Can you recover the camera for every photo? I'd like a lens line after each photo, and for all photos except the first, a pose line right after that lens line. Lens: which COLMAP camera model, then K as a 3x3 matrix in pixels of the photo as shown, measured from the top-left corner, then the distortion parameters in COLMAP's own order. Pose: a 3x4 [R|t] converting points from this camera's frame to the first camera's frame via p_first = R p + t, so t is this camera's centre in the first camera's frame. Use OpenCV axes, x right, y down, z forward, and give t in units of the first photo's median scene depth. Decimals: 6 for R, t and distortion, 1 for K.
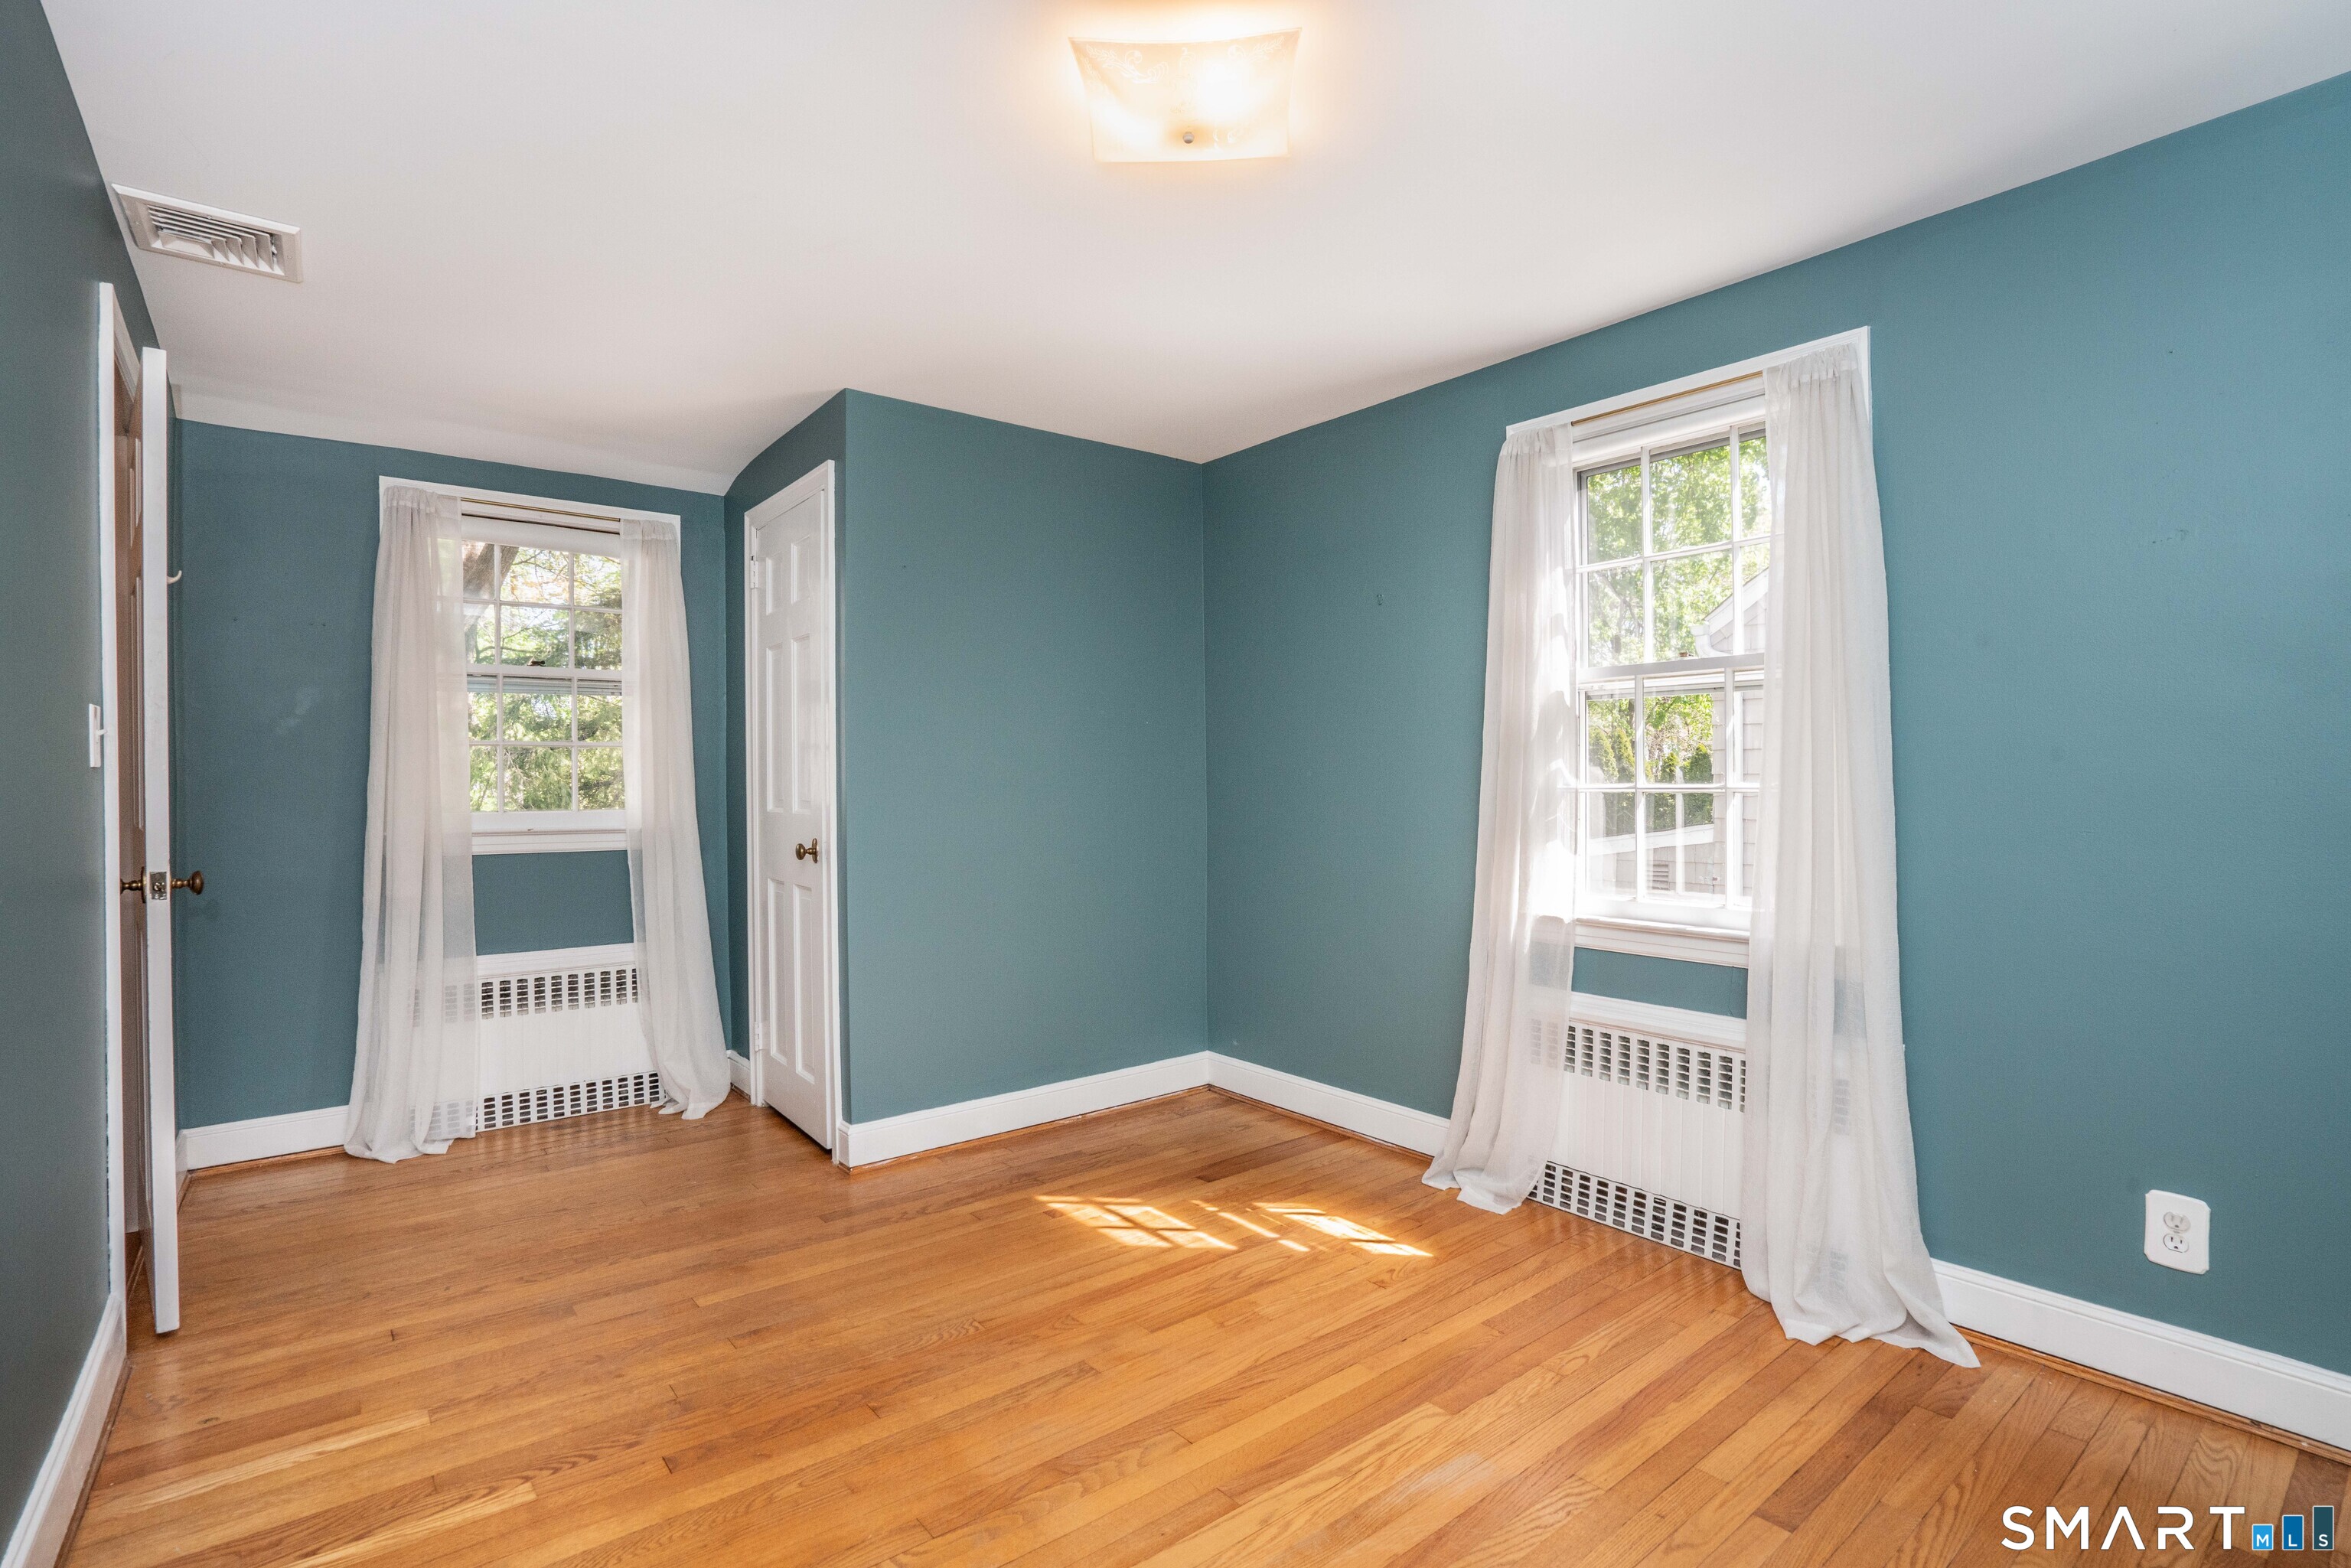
lens RADIAL K [[1087.8, 0, 1171.6], [0, 1087.8, 791.4], [0, 0, 1]] dist [-0.023303, -0.000217]
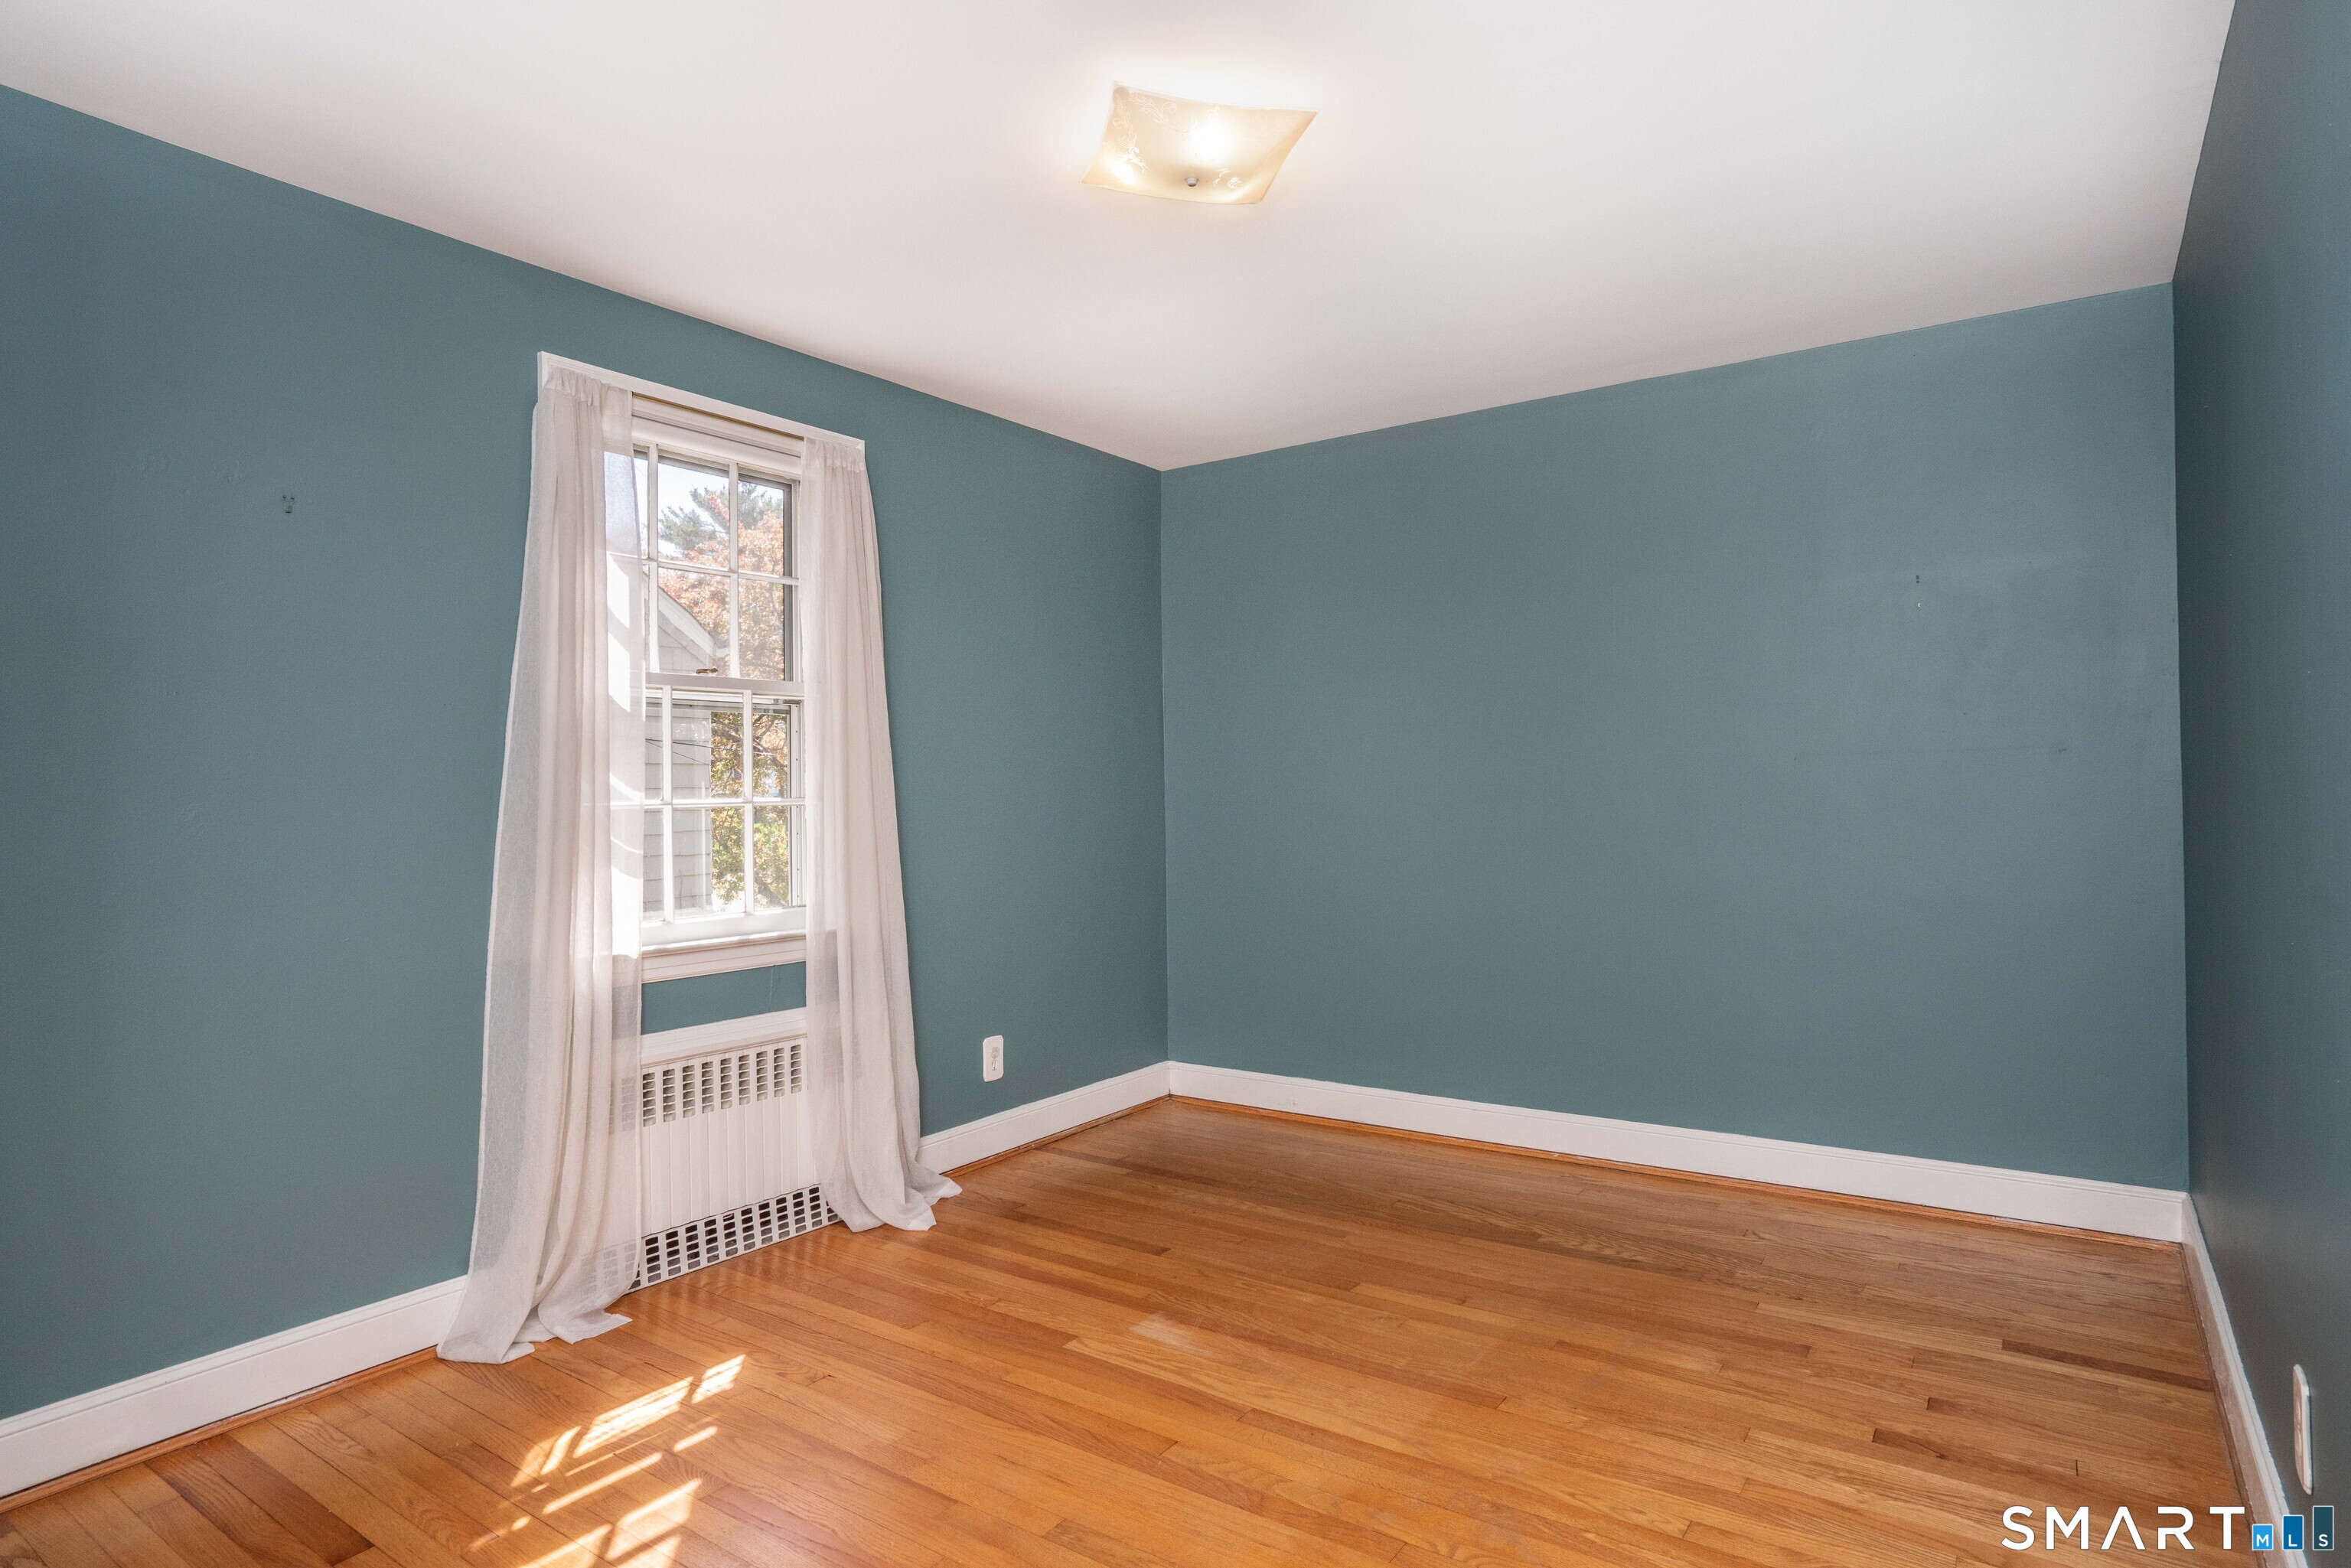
lens RADIAL K [[1270.0, 0, 1172.0], [0, 1270.0, 777.5], [0, 0, 1]] dist [-0.005084, 0.000106]
pose [[-0.269605, 0.010712, 0.962911, -0.792523], [0.014086, 0.999875, -0.007179, -0.012923], [-0.962868, 0.011628, -0.269722, 0.913265]]
